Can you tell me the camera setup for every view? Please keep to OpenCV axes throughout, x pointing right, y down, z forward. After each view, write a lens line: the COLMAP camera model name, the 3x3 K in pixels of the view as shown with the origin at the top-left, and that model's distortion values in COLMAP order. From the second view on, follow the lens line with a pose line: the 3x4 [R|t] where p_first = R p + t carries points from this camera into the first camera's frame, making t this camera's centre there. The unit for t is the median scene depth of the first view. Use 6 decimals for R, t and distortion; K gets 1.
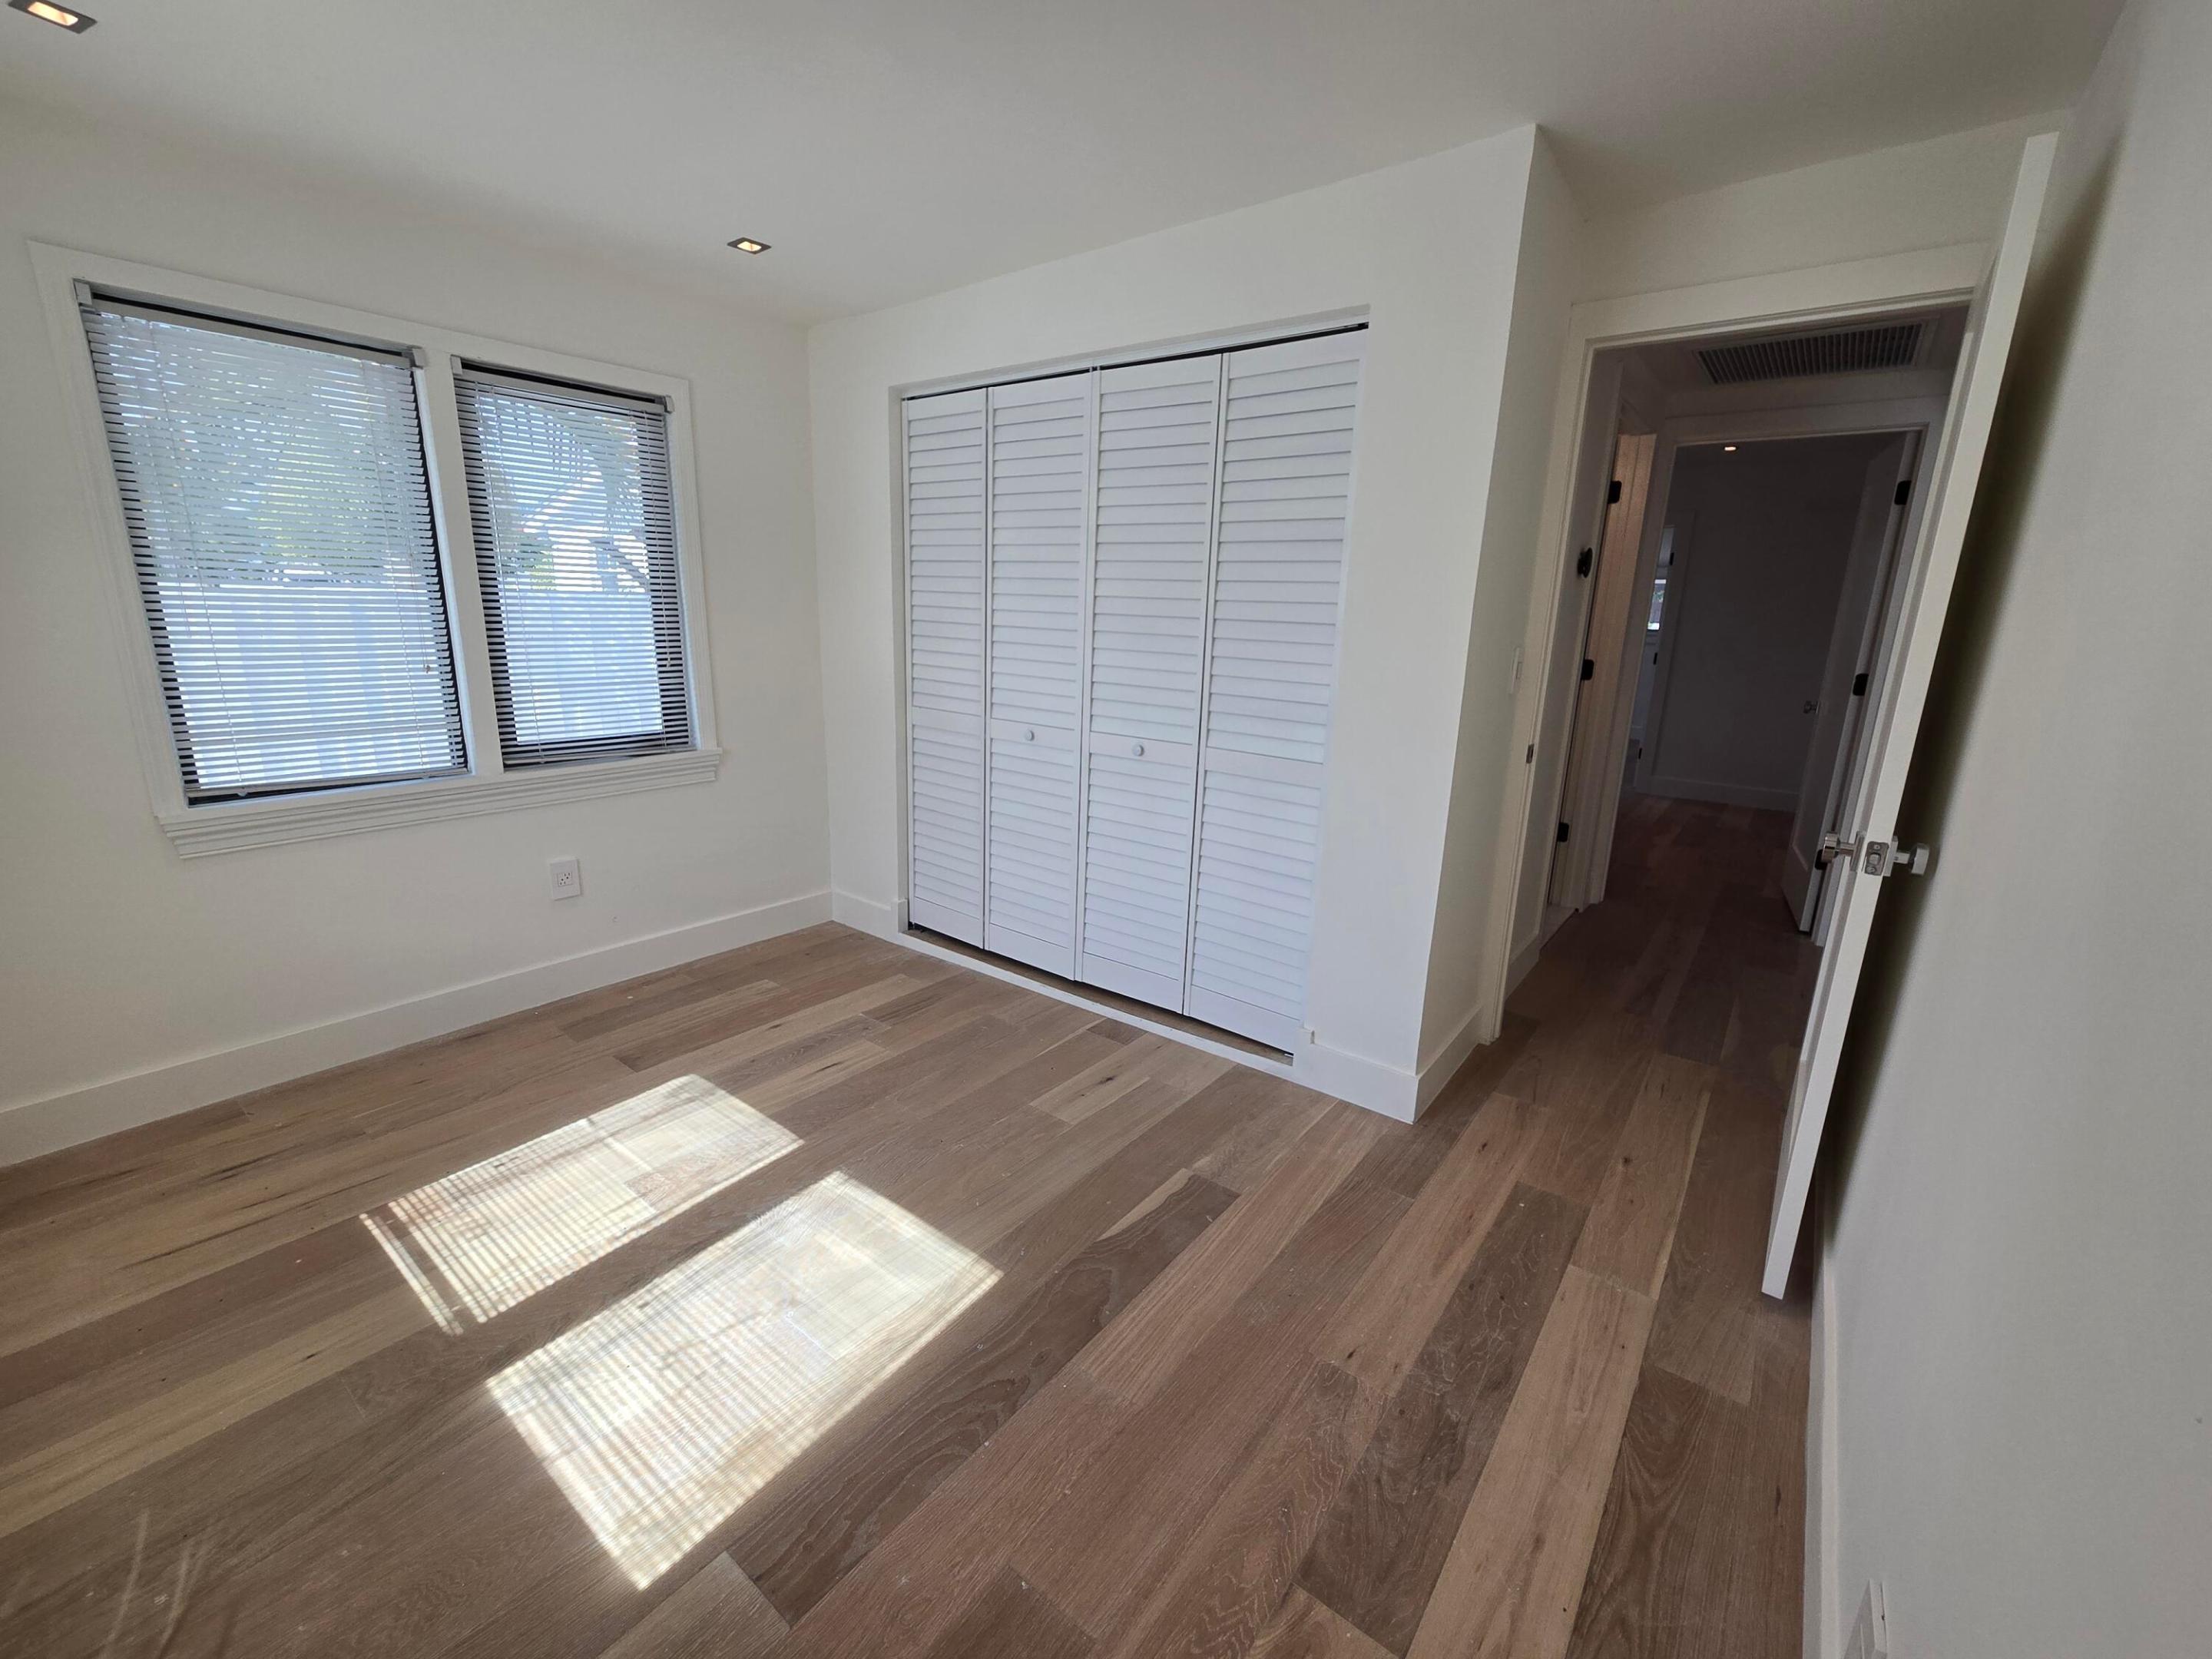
lens RADIAL K [[903.3, 0, 1109.6], [0, 903.3, 827.4], [0, 0, 1]] dist [-0.001111, 0.001110]
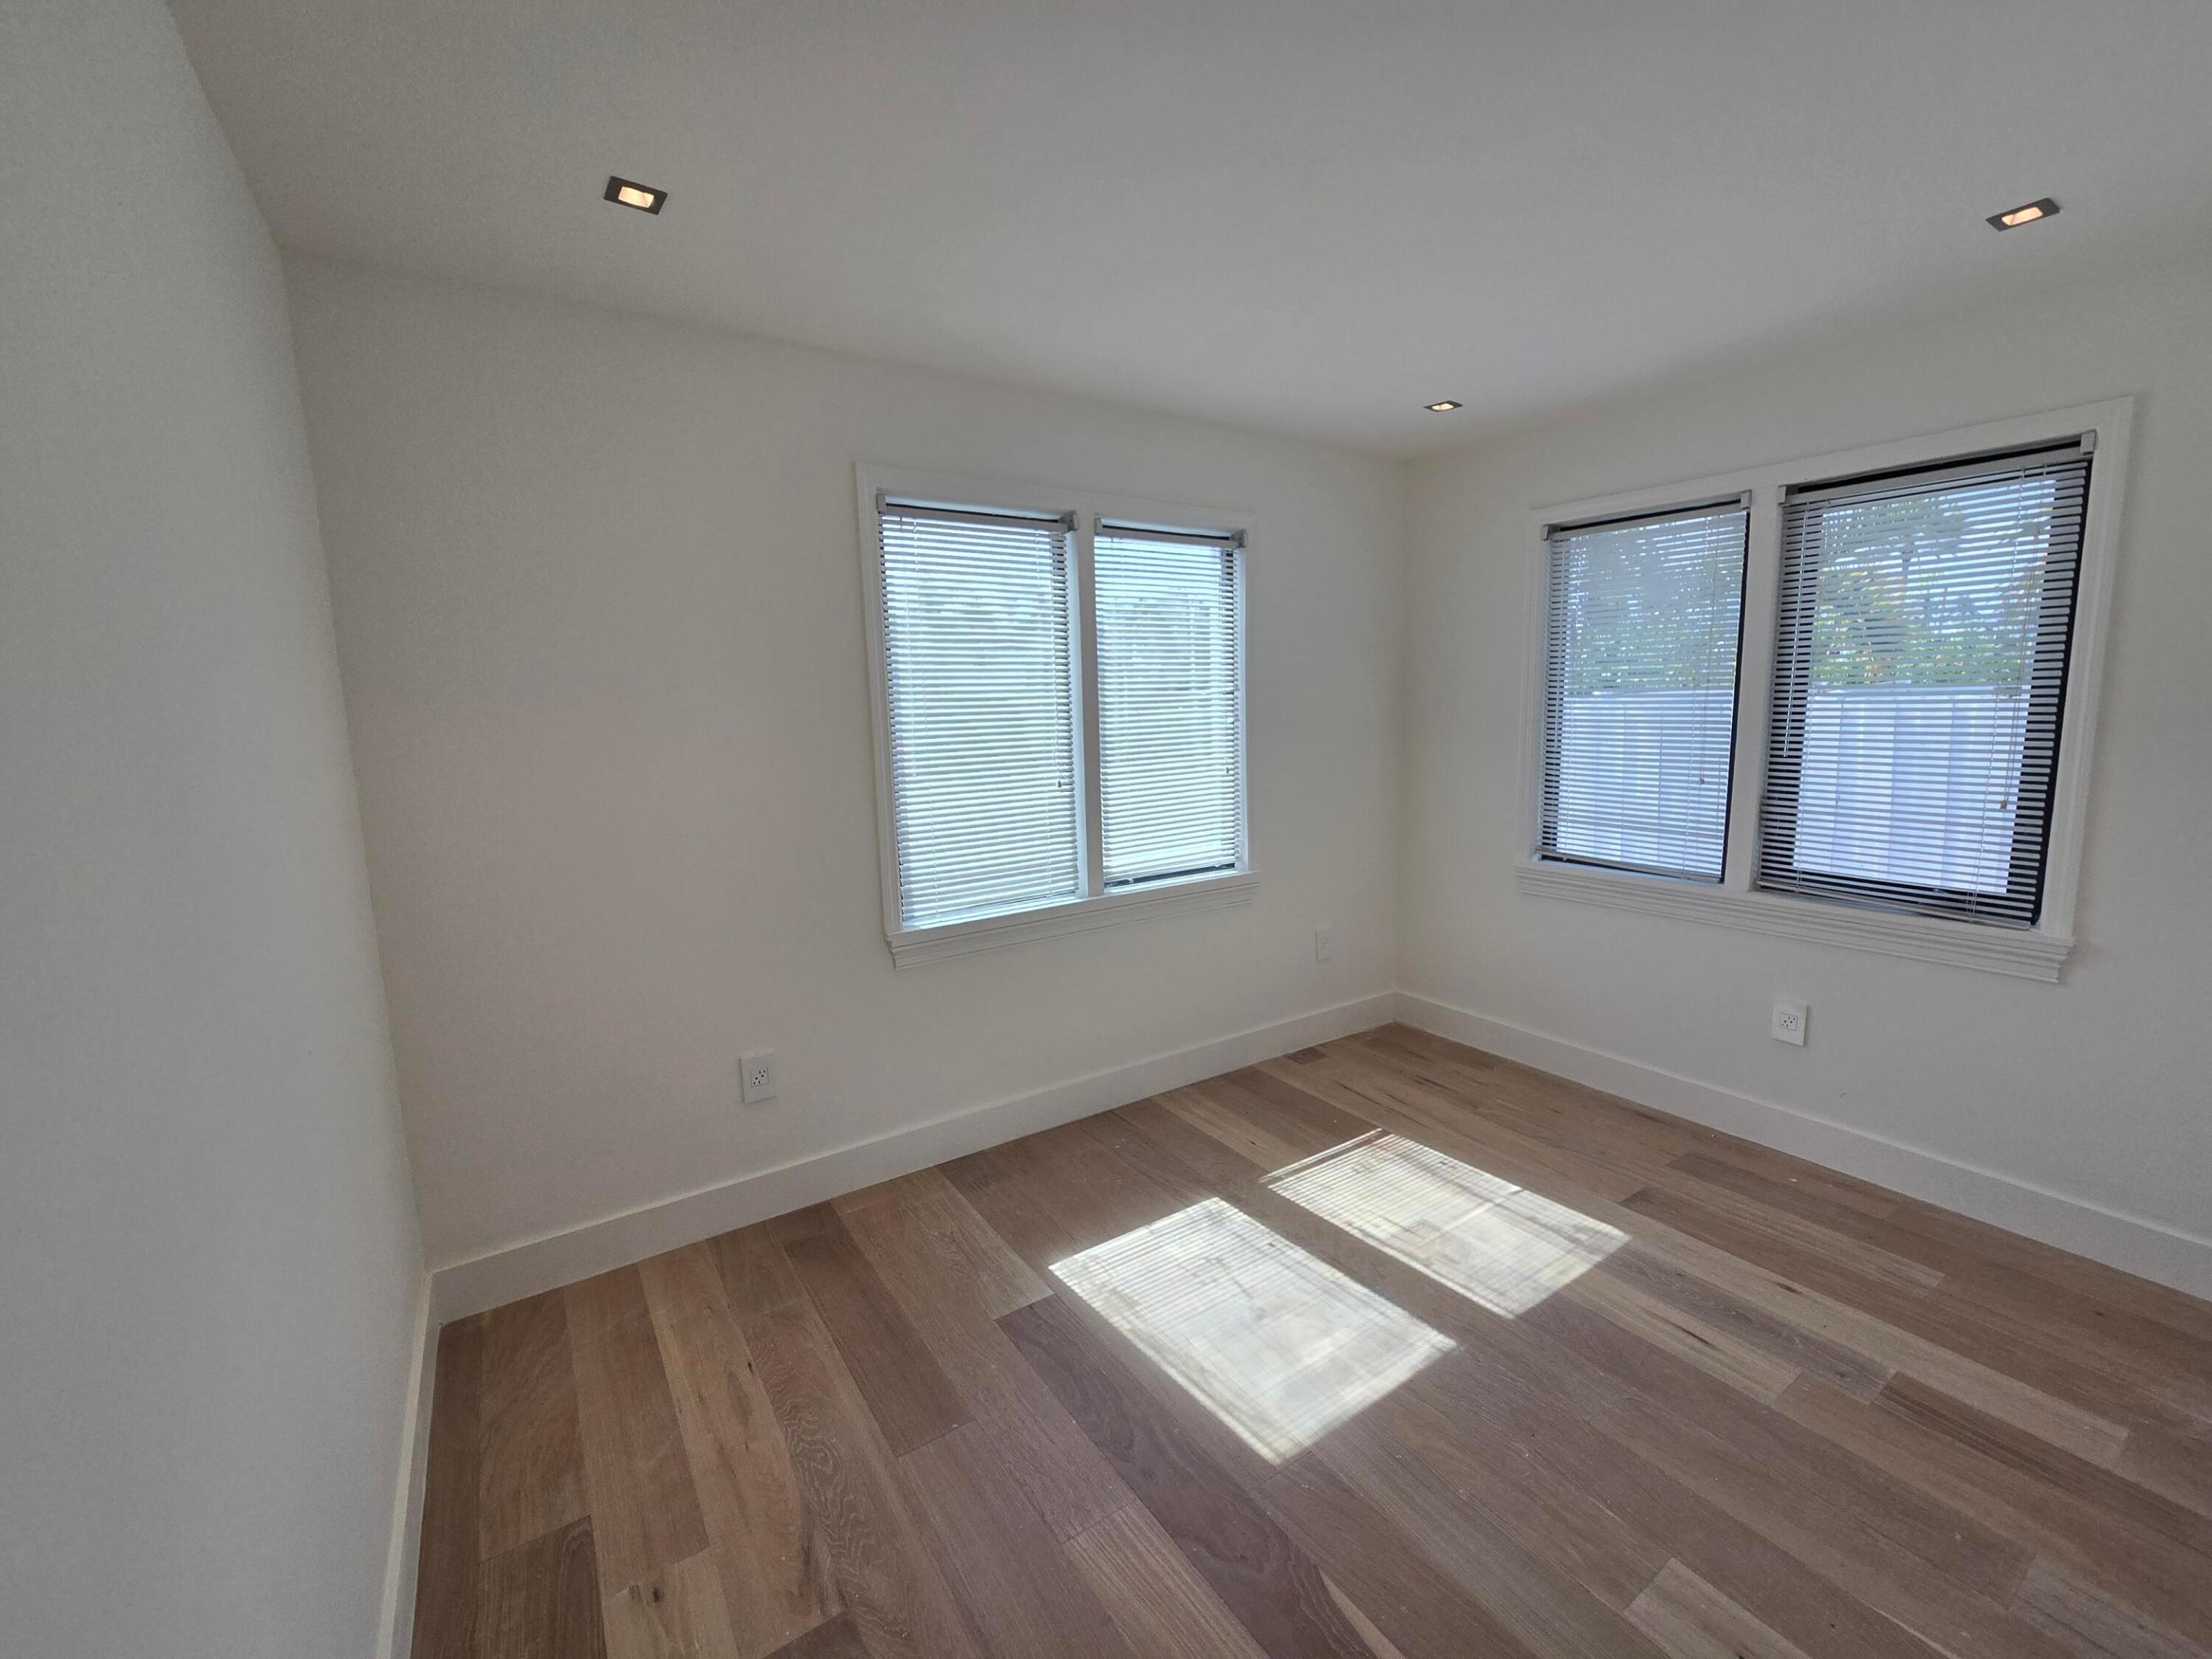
lens RADIAL K [[903.3, 0, 1109.1], [0, 903.3, 832.8], [0, 0, 1]] dist [-0.001111, 0.001110]
pose [[-0.307036, 0.127548, -0.943112, 0.607594], [-0.212604, 0.956742, 0.198606, -0.222605], [0.927647, 0.261489, -0.266637, 0.787305]]
